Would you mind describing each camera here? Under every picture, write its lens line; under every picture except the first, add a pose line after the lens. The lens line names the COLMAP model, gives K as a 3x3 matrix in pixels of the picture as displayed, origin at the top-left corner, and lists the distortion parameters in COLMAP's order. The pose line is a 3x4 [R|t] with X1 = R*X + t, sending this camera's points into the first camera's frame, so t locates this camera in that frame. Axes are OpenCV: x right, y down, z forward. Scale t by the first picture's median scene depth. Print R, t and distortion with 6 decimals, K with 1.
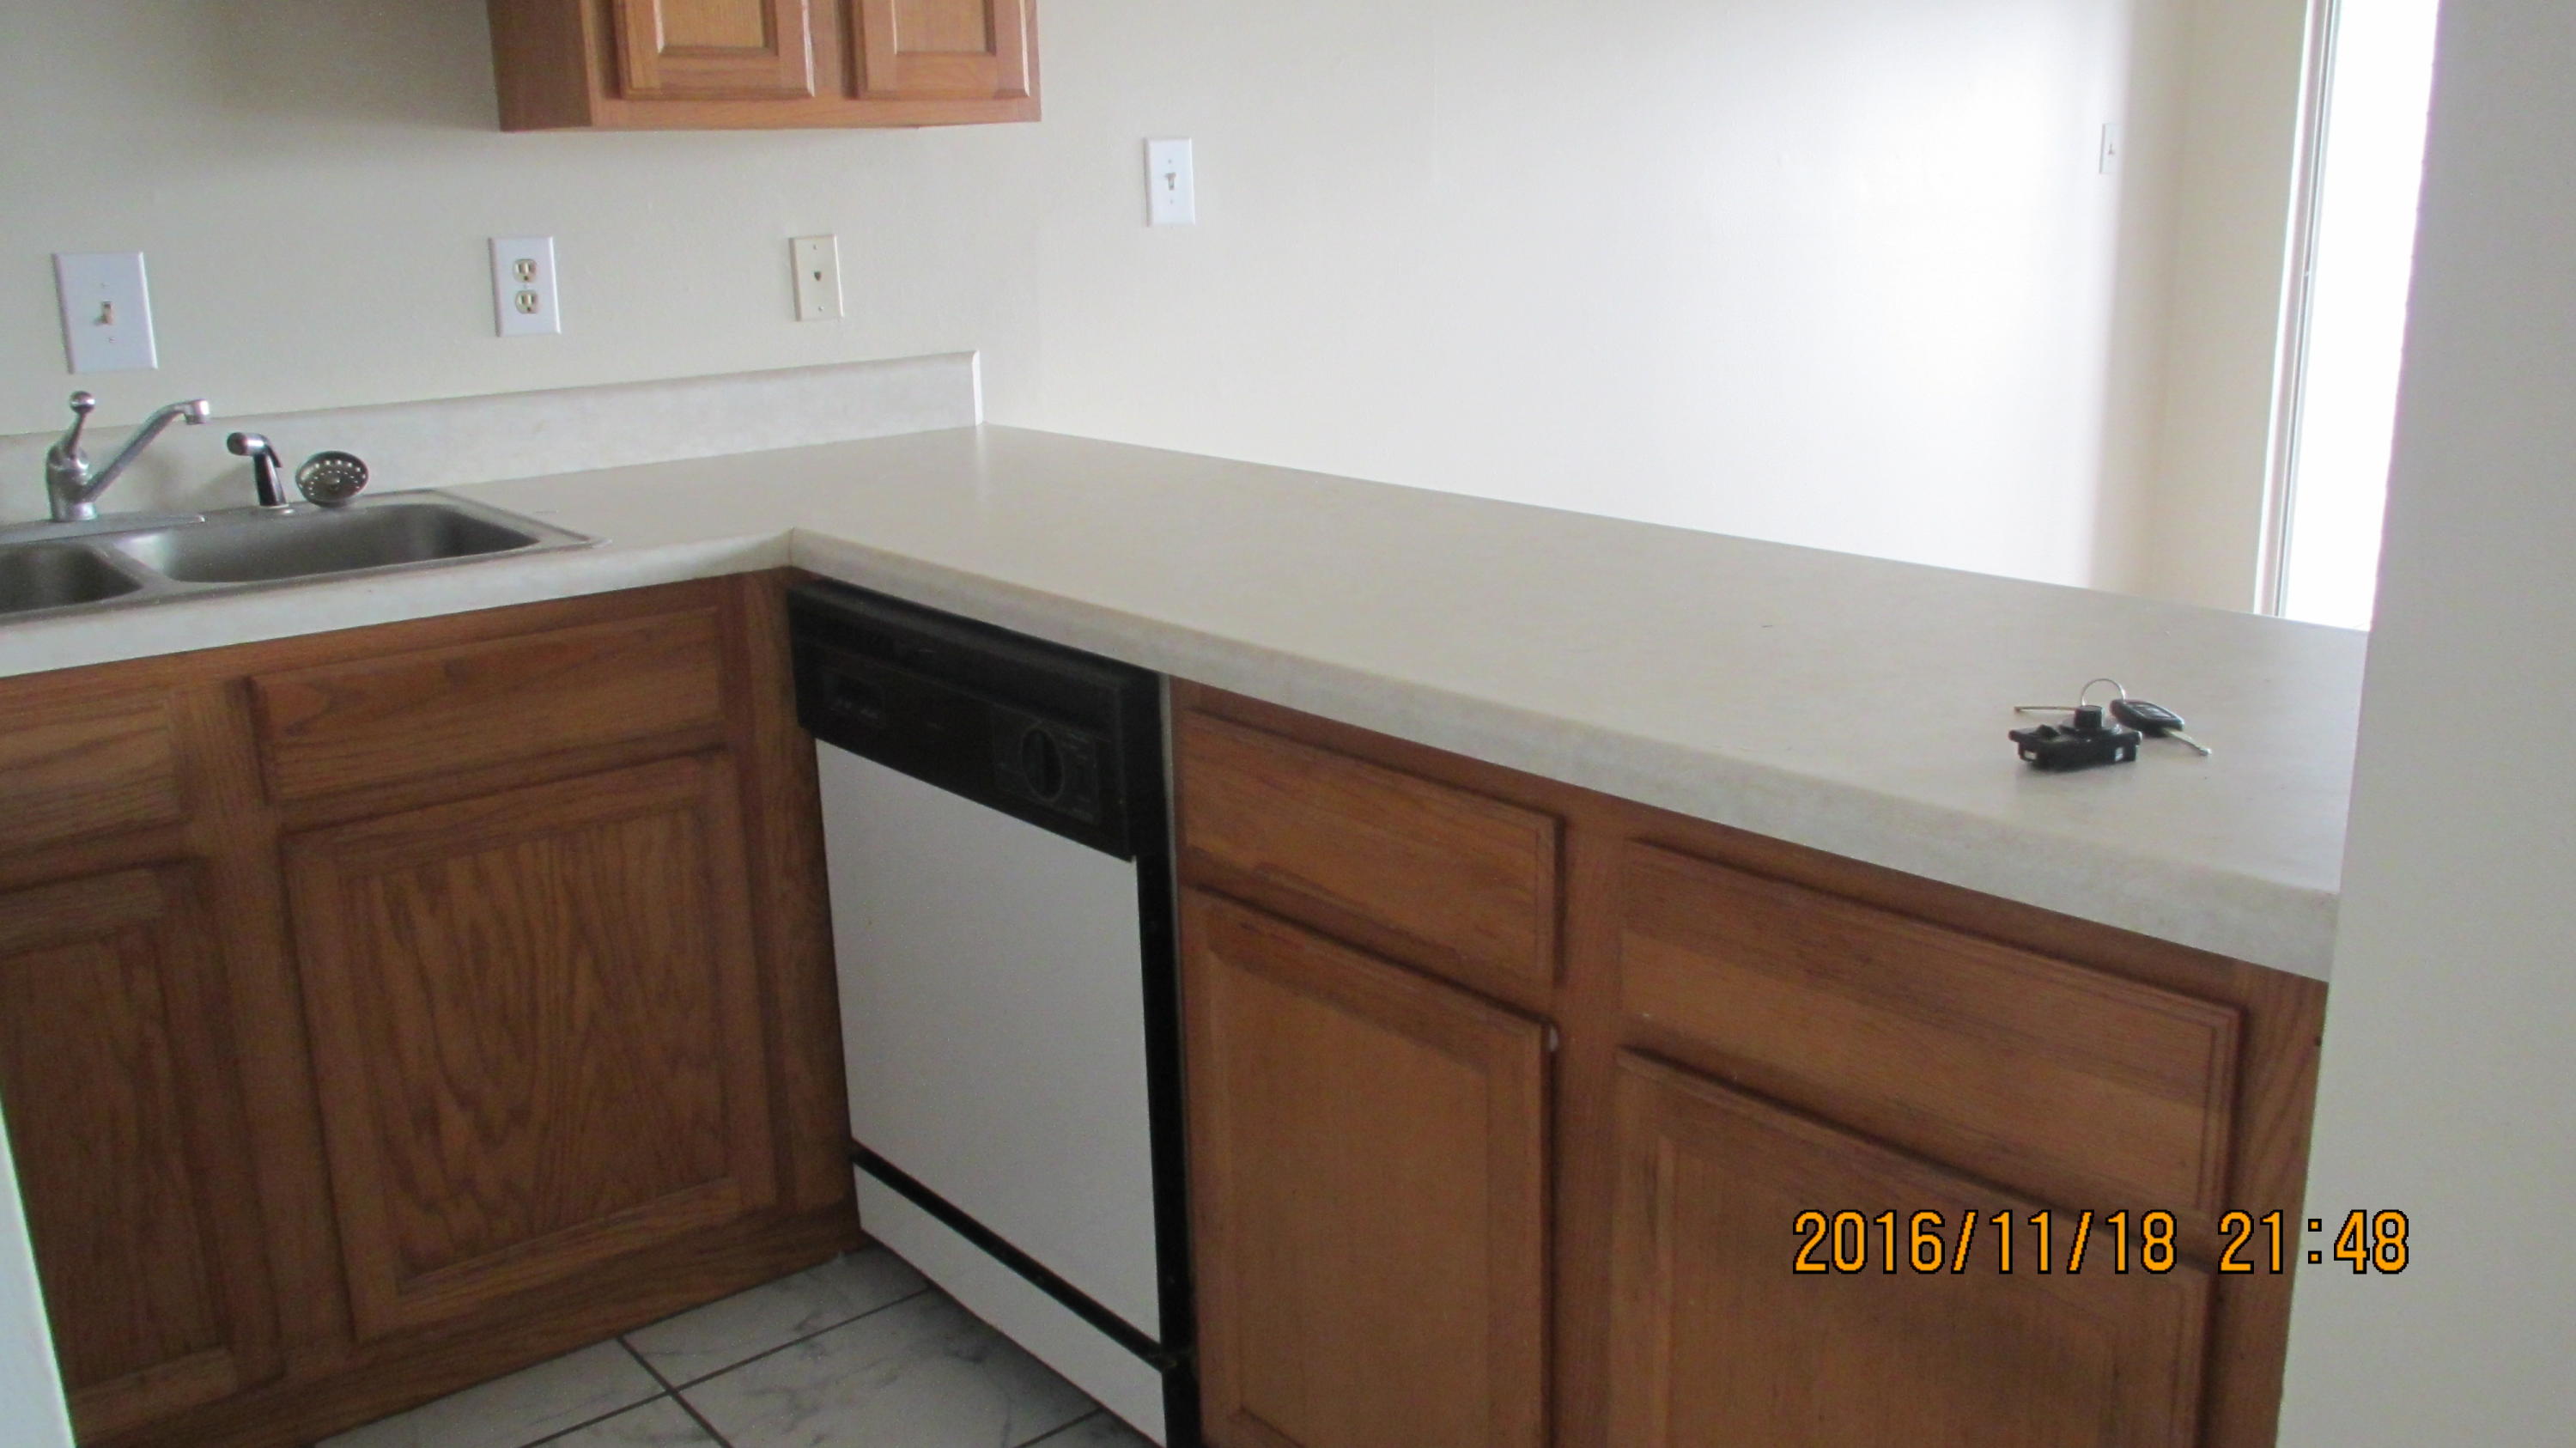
lens RADIAL K [[2135.0, 0, 1296.7], [0, 2135.0, 726.0], [0, 0, 1]] dist [-0.054442, 0.033856]
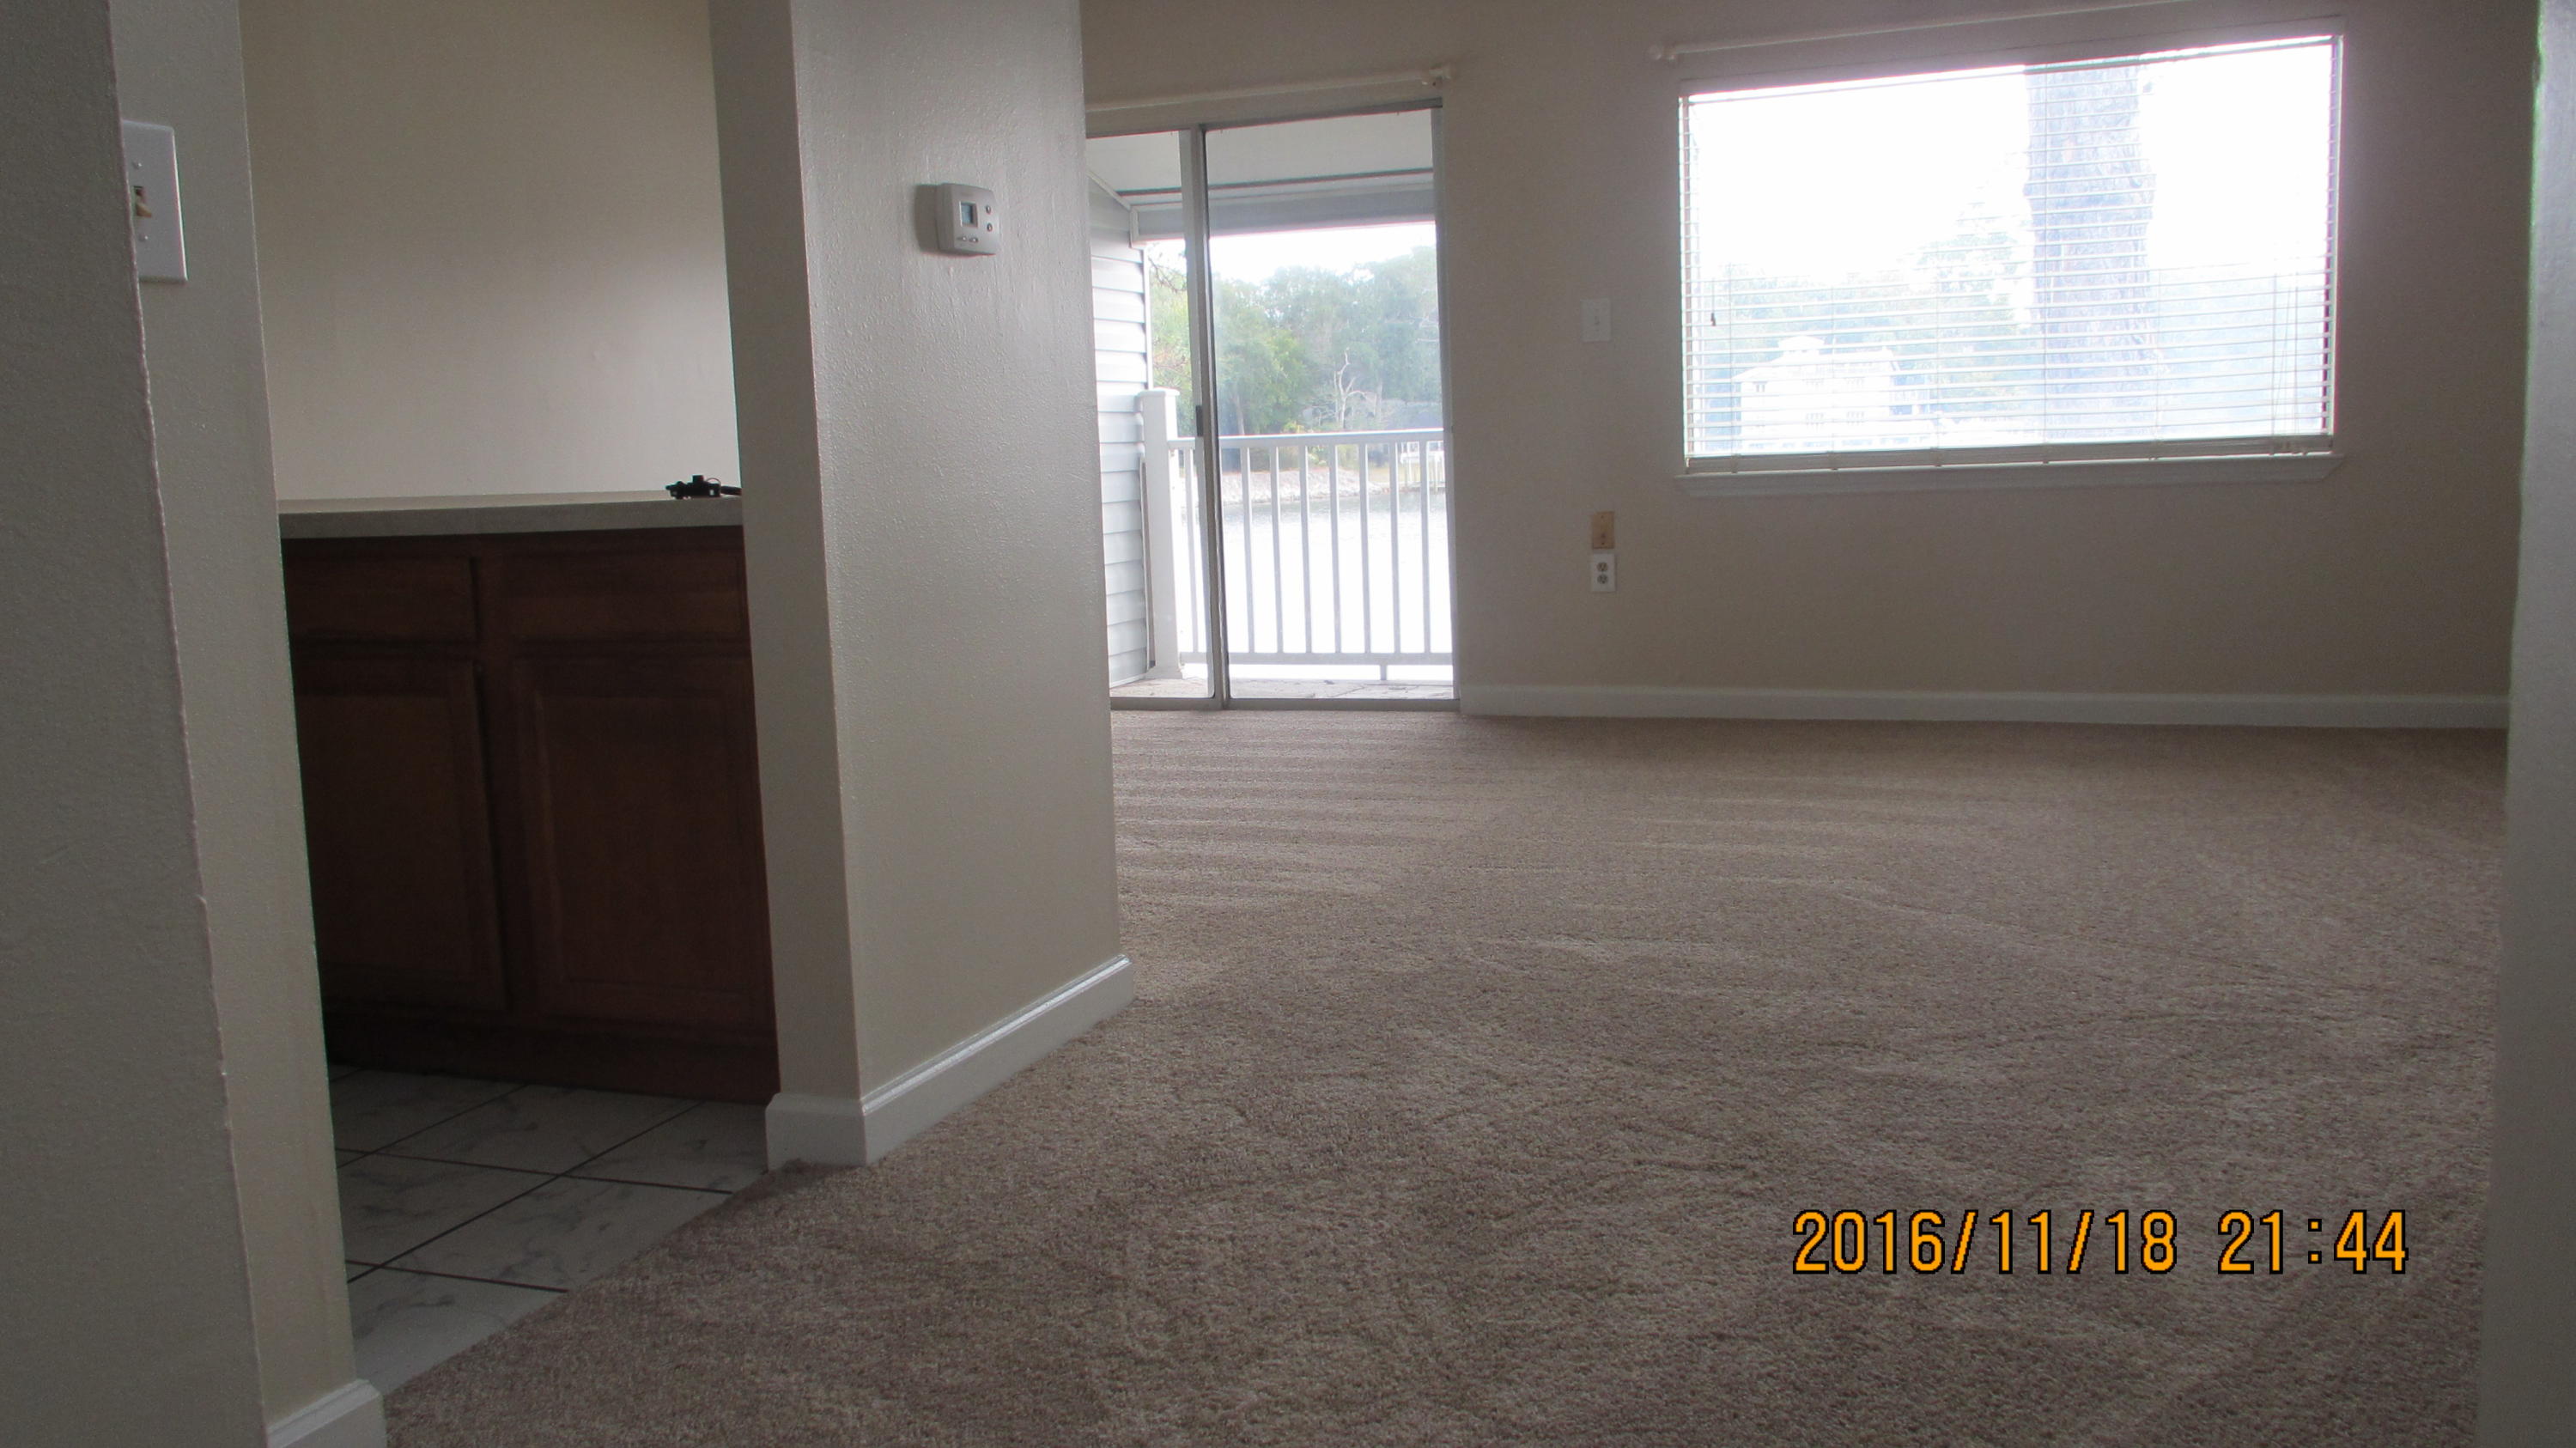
lens RADIAL K [[2135.0, 0, 1262.8], [0, 2135.0, 732.6], [0, 0, 1]] dist [-0.054442, 0.033856]
pose [[0.883368, -0.080061, 0.461791, -0.113381], [0.143801, 0.984077, -0.104471, 0.365692], [-0.446074, 0.158693, 0.880815, -0.792662]]
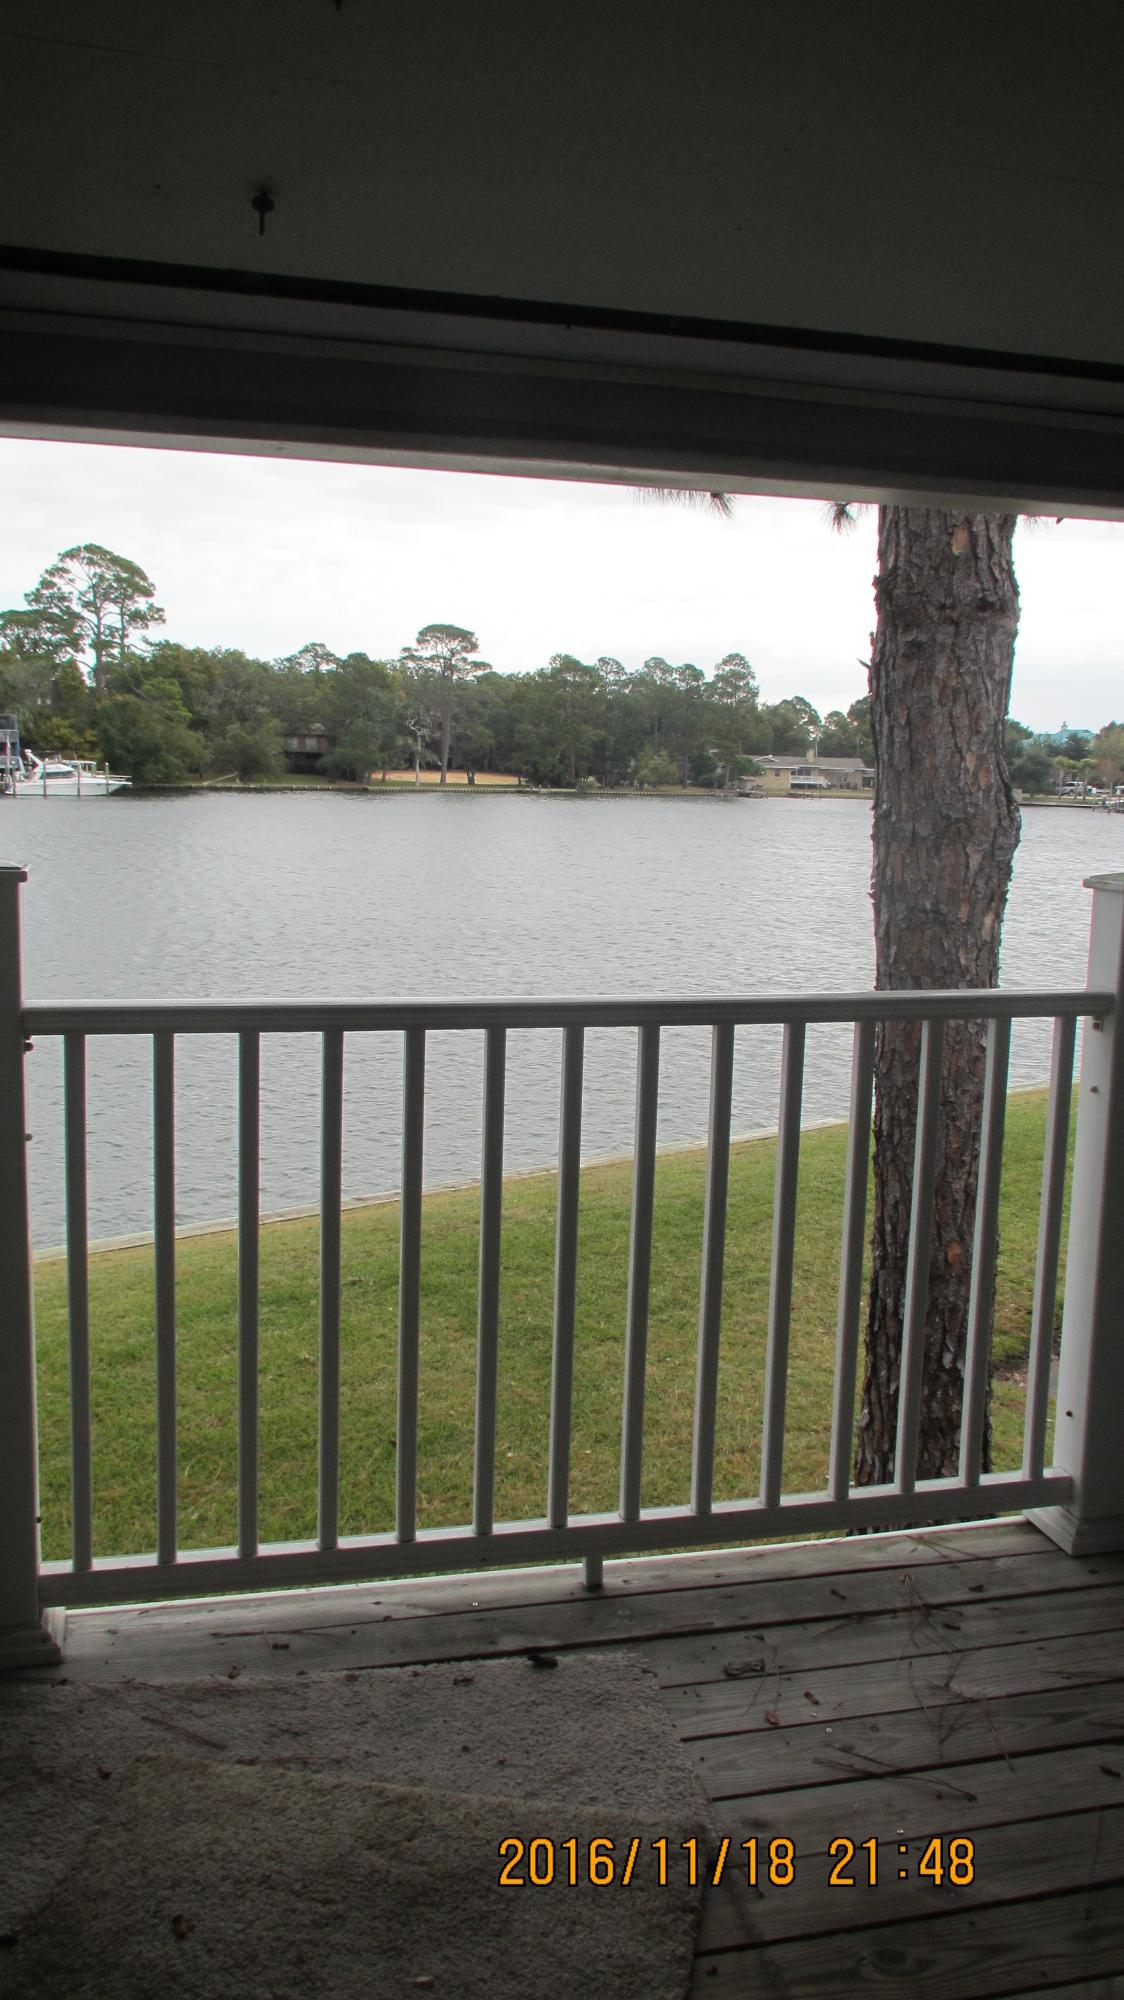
lens RADIAL K [[1657.5, 0, 539.6], [0, 1657.5, 997.6], [0, 0, 1]] dist [-0.054442, 0.033856]
pose [[0.442006, -0.098312, 0.891608, 0.747727], [0.198762, 0.980001, 0.009524, -0.493006], [-0.874714, 0.173008, 0.452707, 1.731457]]
